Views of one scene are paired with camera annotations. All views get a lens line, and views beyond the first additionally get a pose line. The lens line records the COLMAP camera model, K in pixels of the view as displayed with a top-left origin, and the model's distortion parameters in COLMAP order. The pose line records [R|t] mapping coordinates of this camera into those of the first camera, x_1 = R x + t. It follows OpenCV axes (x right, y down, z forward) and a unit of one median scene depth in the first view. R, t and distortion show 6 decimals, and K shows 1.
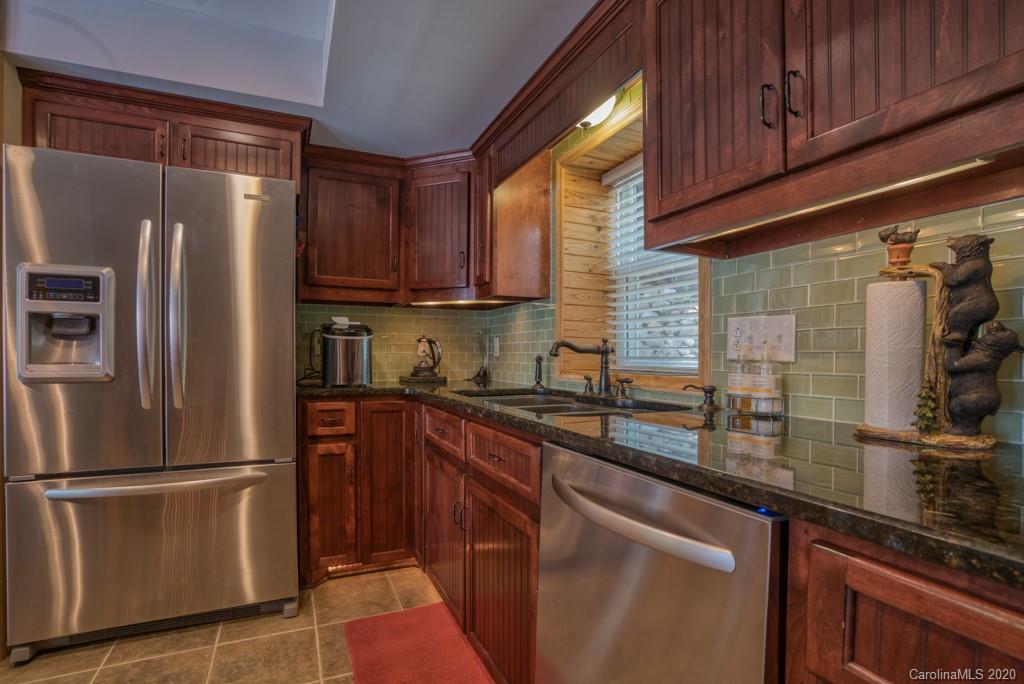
lens RADIAL K [[474.1, 0, 509.0], [0, 474.1, 352.5], [0, 0, 1]] dist [-0.010964, 0.001037]
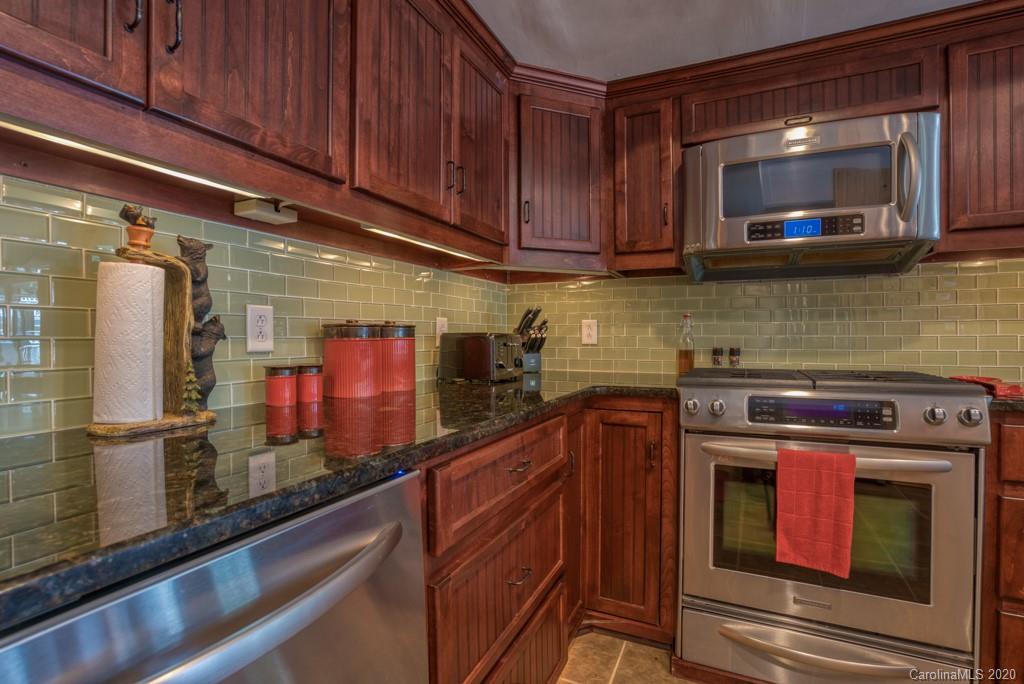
lens RADIAL K [[474.1, 0, 510.5], [0, 474.1, 342.0], [0, 0, 1]] dist [-0.010964, 0.001037]
pose [[-0.632747, -0.012002, 0.774265, -0.383153], [-0.010741, 0.999920, 0.006722, -0.009899], [-0.774284, -0.004063, -0.632826, 1.016098]]
